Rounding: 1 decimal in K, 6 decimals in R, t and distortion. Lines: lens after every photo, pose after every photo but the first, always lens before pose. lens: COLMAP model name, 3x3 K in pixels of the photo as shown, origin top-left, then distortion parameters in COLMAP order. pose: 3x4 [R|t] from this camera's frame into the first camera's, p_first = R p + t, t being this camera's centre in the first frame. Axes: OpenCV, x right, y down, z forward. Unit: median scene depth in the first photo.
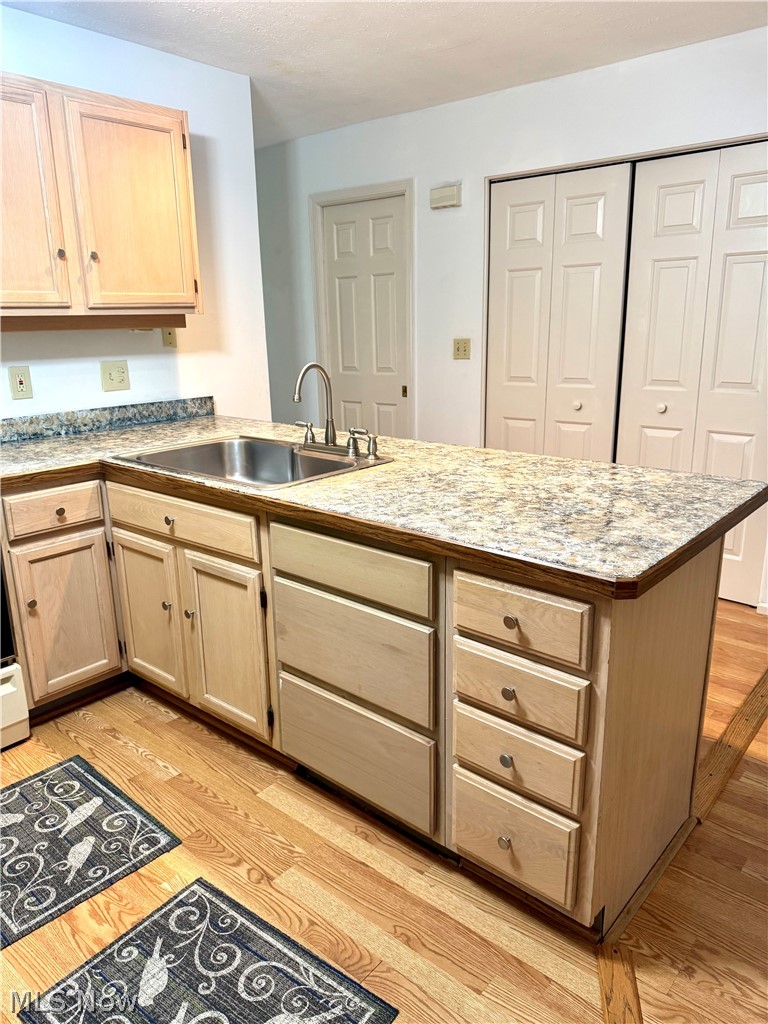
lens RADIAL K [[717.9, 0, 386.3], [0, 717.9, 512.5], [0, 0, 1]] dist [0.061670, -0.068292]
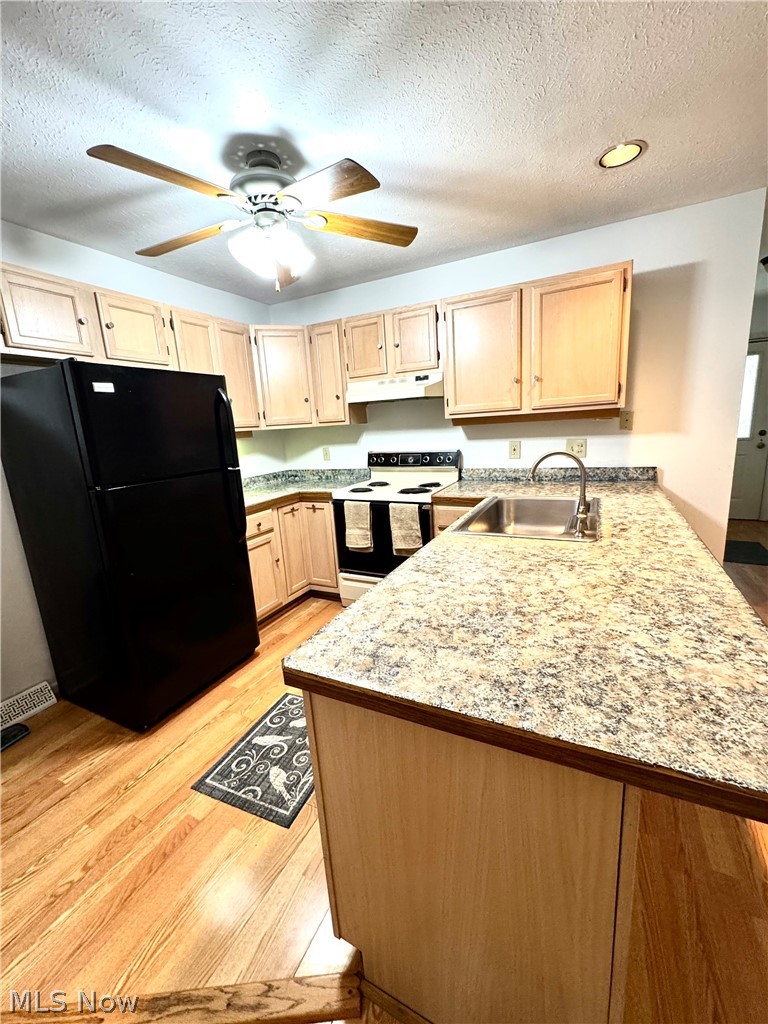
lens RADIAL K [[412.1, 0, 391.9], [0, 412.1, 510.1], [0, 0, 1]] dist [-0.001501, 0.000431]
pose [[0.249079, 0.204720, -0.946599, 0.560408], [-0.197615, 0.967583, 0.157260, -0.169590], [0.948108, 0.147892, 0.281461, 0.548868]]
